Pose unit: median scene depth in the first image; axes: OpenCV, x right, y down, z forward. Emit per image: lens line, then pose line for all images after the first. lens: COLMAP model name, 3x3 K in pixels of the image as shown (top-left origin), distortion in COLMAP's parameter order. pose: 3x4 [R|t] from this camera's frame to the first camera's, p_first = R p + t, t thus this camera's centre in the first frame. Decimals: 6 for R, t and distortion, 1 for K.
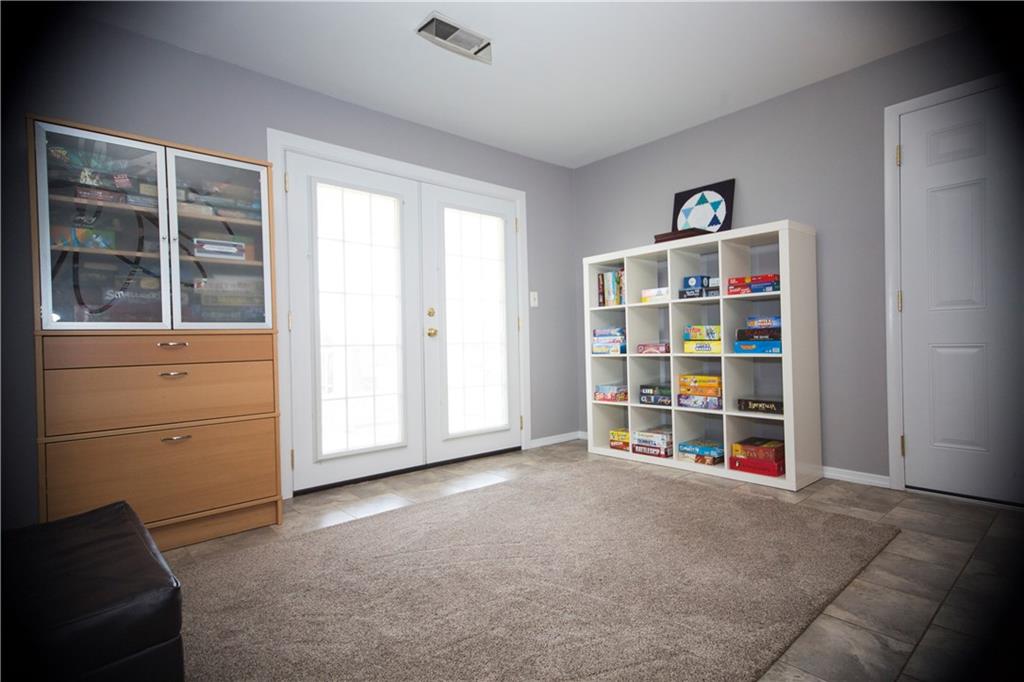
lens RADIAL K [[527.7, 0, 512.0], [0, 527.7, 341.0], [0, 0, 1]] dist [0.028672, 0.000100]
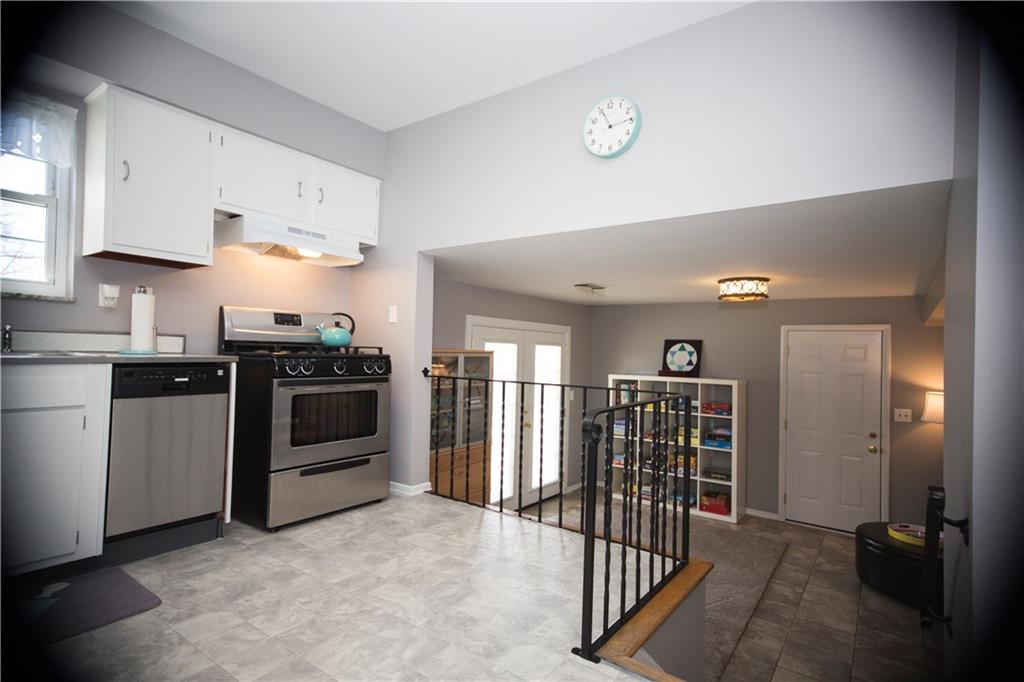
lens RADIAL K [[527.7, 0, 512.0], [0, 527.7, 341.0], [0, 0, 1]] dist [0.028672, 0.000100]
pose [[0.974470, 0.050060, 0.218865, -0.662346], [-0.047619, 0.998731, -0.016420, -0.284906], [-0.219409, 0.005579, 0.975617, -0.648743]]
